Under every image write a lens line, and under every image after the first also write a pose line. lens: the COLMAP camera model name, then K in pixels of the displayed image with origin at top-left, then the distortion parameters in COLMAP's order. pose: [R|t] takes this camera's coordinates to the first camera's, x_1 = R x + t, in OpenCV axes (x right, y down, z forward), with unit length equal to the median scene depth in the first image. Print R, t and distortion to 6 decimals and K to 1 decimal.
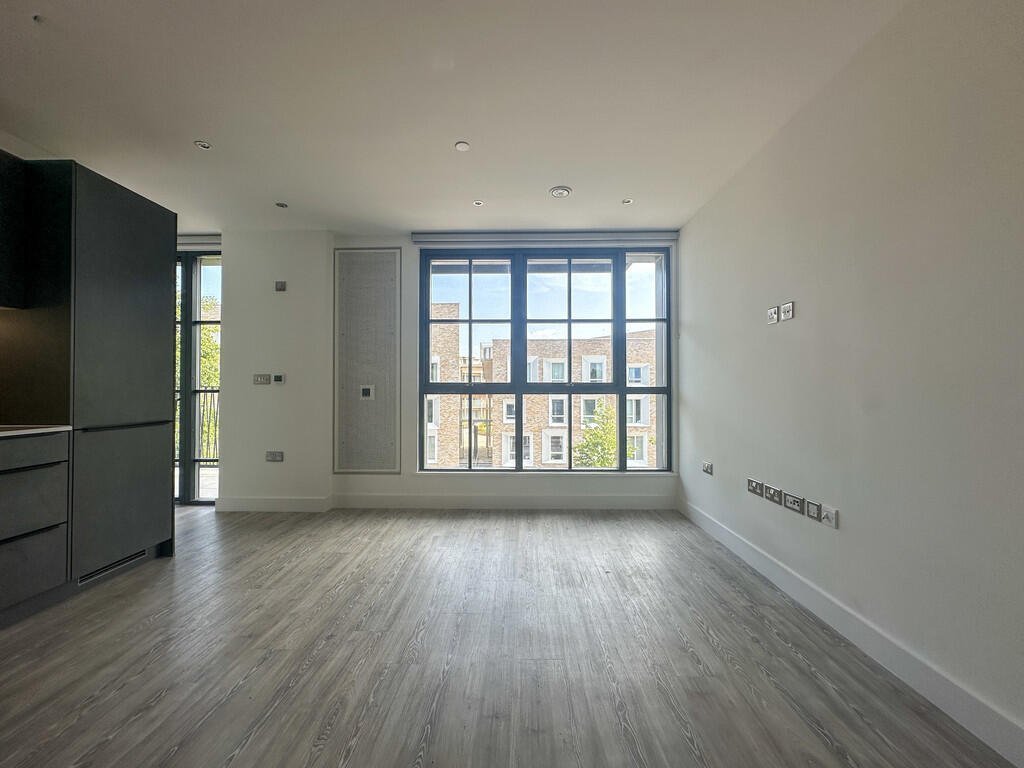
lens RADIAL K [[412.0, 0, 509.0], [0, 412.0, 384.3], [0, 0, 1]] dist [-0.001395, 0.000769]
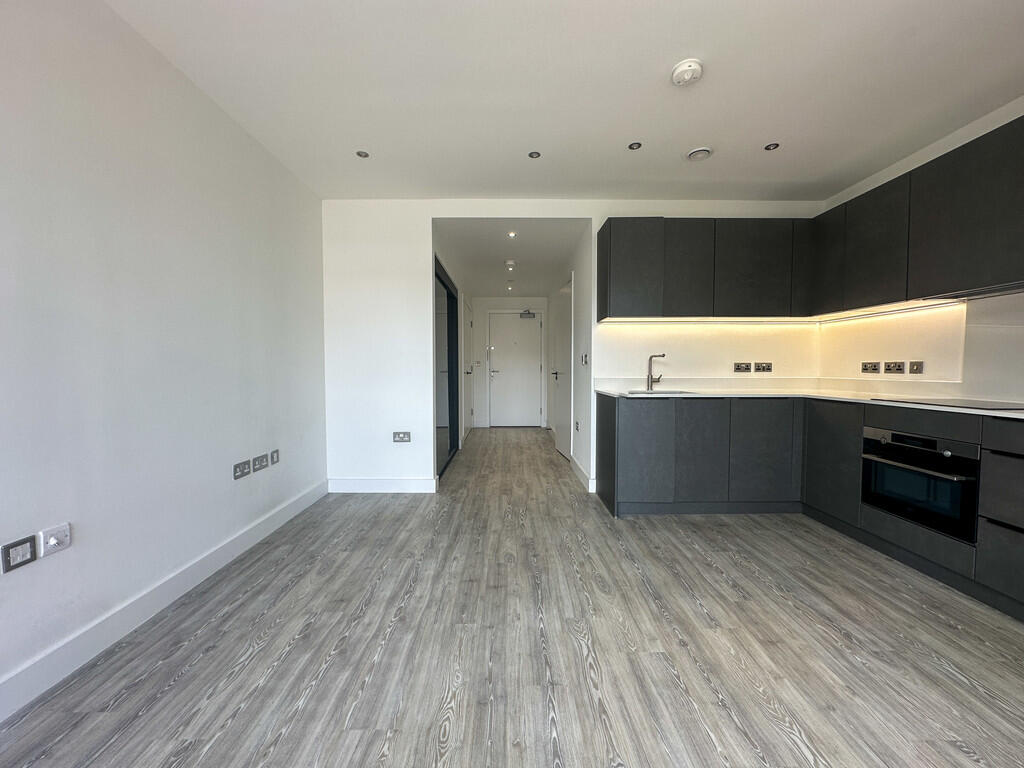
lens RADIAL K [[412.0, 0, 508.6], [0, 412.0, 384.8], [0, 0, 1]] dist [-0.001395, 0.000769]
pose [[-0.999633, 0.002888, -0.026921, -0.015488], [0.002199, 0.999671, 0.025573, 0.011736], [0.026986, 0.025504, -0.999310, 0.942655]]
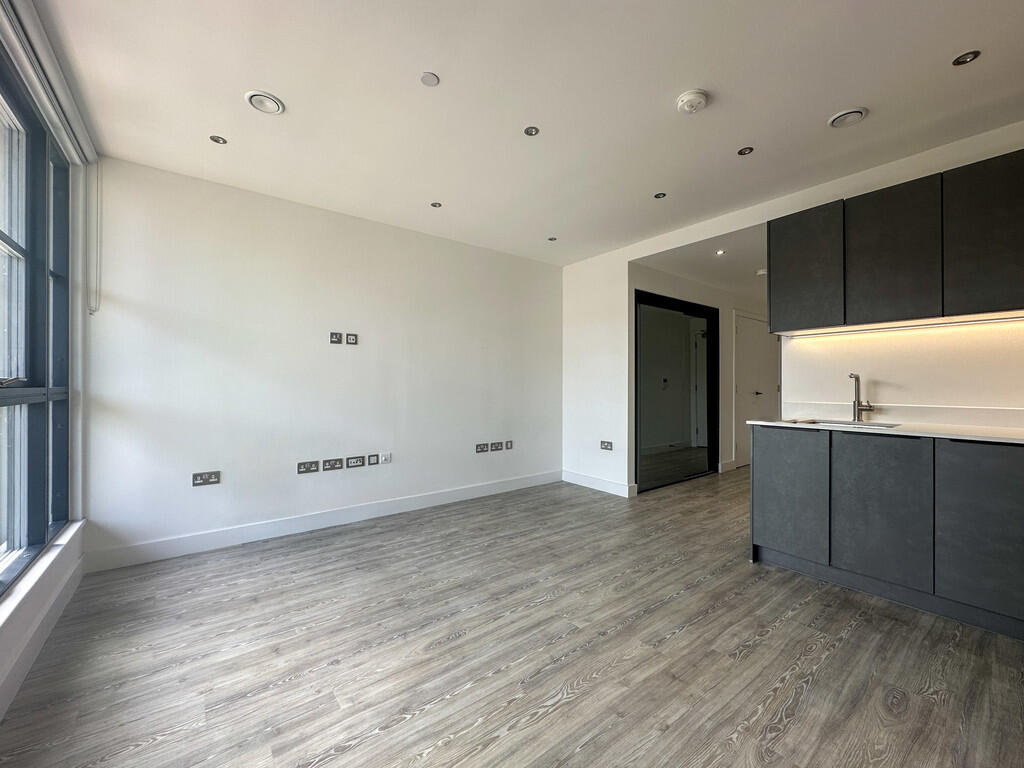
lens RADIAL K [[412.0, 0, 507.5], [0, 412.0, 384.3], [0, 0, 1]] dist [-0.001395, 0.000769]
pose [[-0.620750, 0.001648, 0.784007, -0.553715], [-0.011328, 0.999875, -0.011071, -0.000120], [-0.783927, -0.015754, -0.620653, 0.924891]]
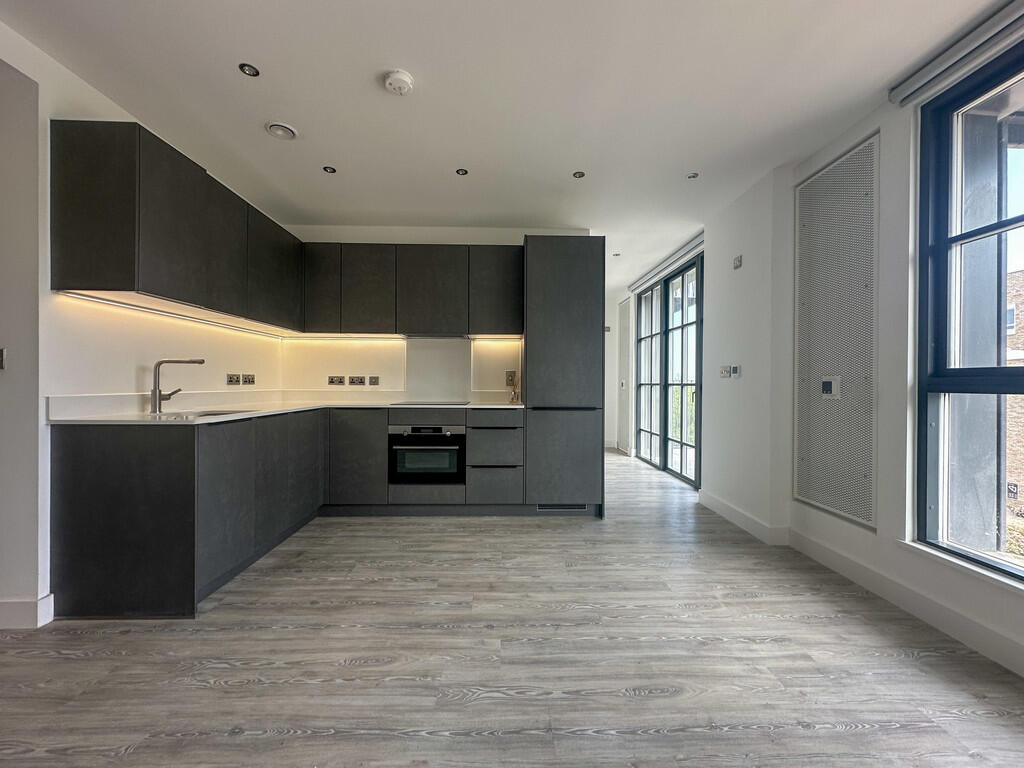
lens RADIAL K [[412.0, 0, 516.1], [0, 412.0, 384.0], [0, 0, 1]] dist [-0.001395, 0.000769]
pose [[0.054953, 0.003881, -0.998481, 0.287734], [0.008750, 0.999952, 0.004368, 0.007770], [0.998451, -0.008977, 0.054916, 0.509227]]
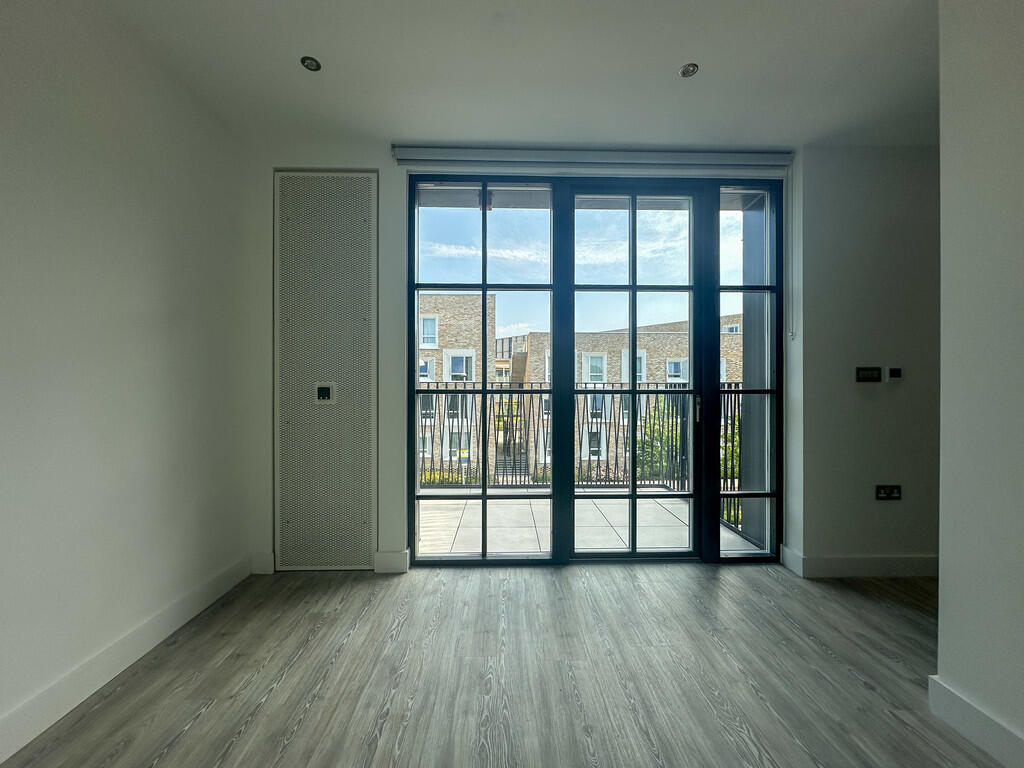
lens RADIAL K [[412.0, 0, 511.4], [0, 412.0, 386.1], [0, 0, 1]] dist [-0.001395, 0.000769]
pose [[0.999503, 0.005451, 0.031036, -0.075645], [-0.006050, 0.999797, 0.019218, -0.006113], [-0.030925, -0.019396, 0.999334, 0.364494]]
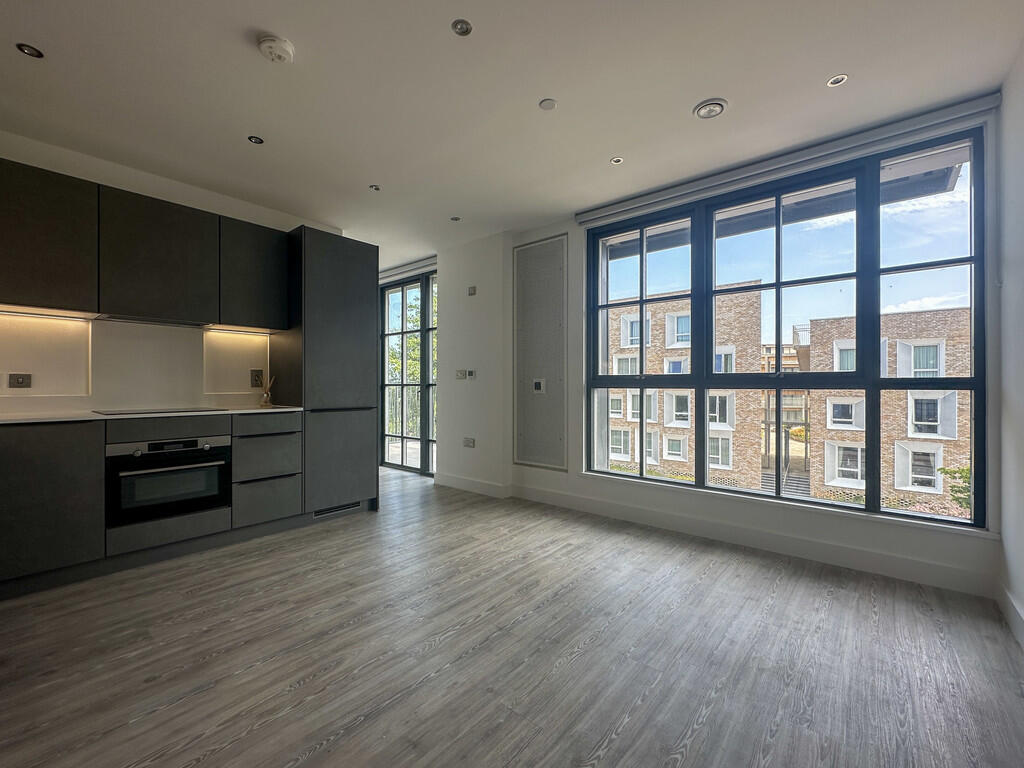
lens RADIAL K [[429.6, 0, 512.6], [0, 429.6, 385.4], [0, 0, 1]] dist [-0.002582, 0.001671]
pose [[0.781970, 0.001824, -0.623314, 0.271150], [0.007427, 0.999897, 0.012243, 0.005024], [0.623272, -0.014203, 0.781876, 0.157145]]
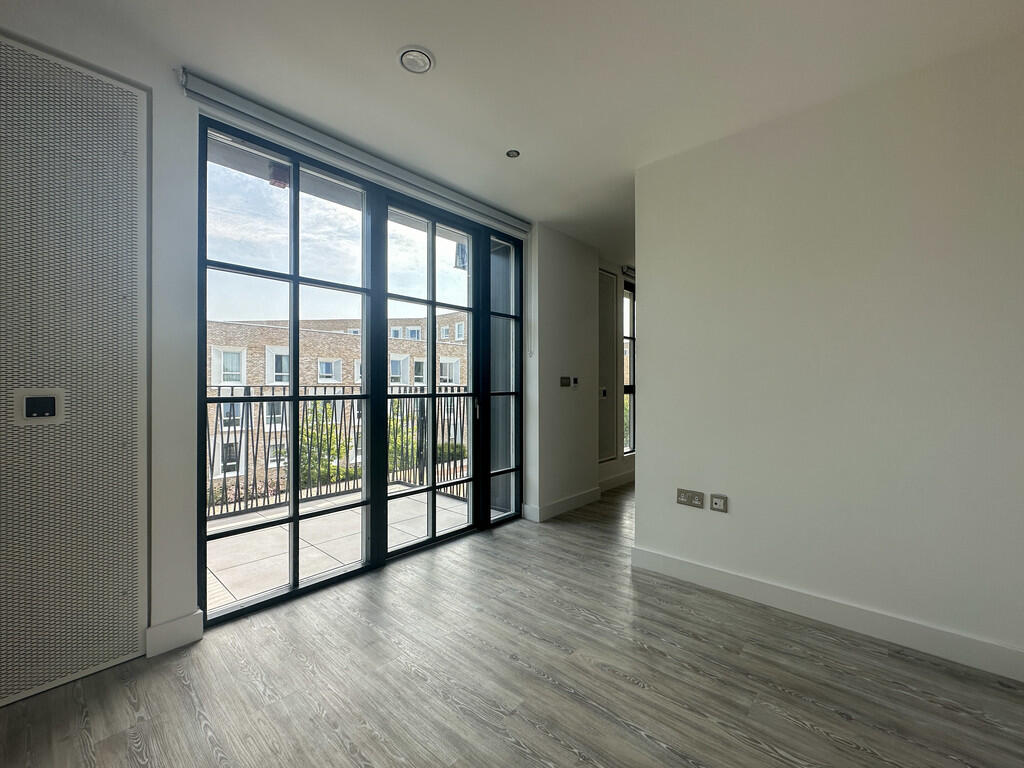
lens RADIAL K [[412.0, 0, 531.4], [0, 412.0, 386.9], [0, 0, 1]] dist [-0.001395, 0.000769]
pose [[0.659878, 0.002706, 0.751368, -0.353461], [-0.015039, 0.999841, 0.009607, -0.011728], [-0.751222, -0.017639, 0.659814, 0.400038]]
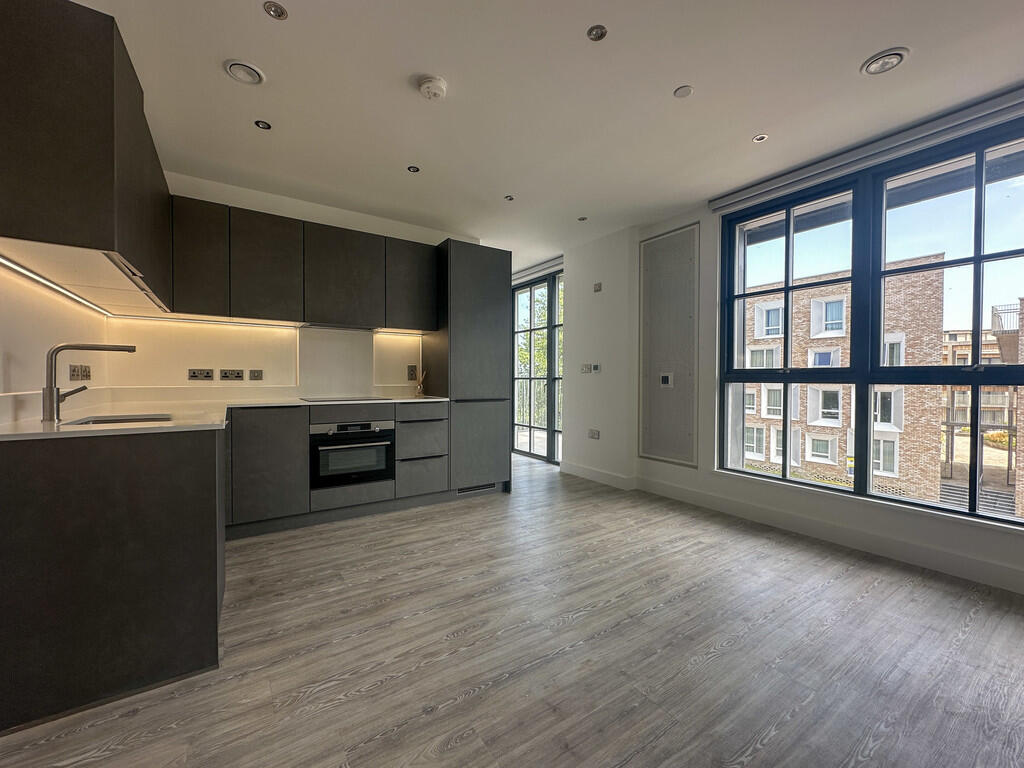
lens RADIAL K [[412.0, 0, 515.4], [0, 412.0, 384.3], [0, 0, 1]] dist [-0.001395, 0.000769]
pose [[0.581375, 0.014152, -0.813513, 0.264782], [0.008055, 0.999700, 0.023148, 0.004411], [0.813596, -0.020010, 0.581086, 0.141506]]
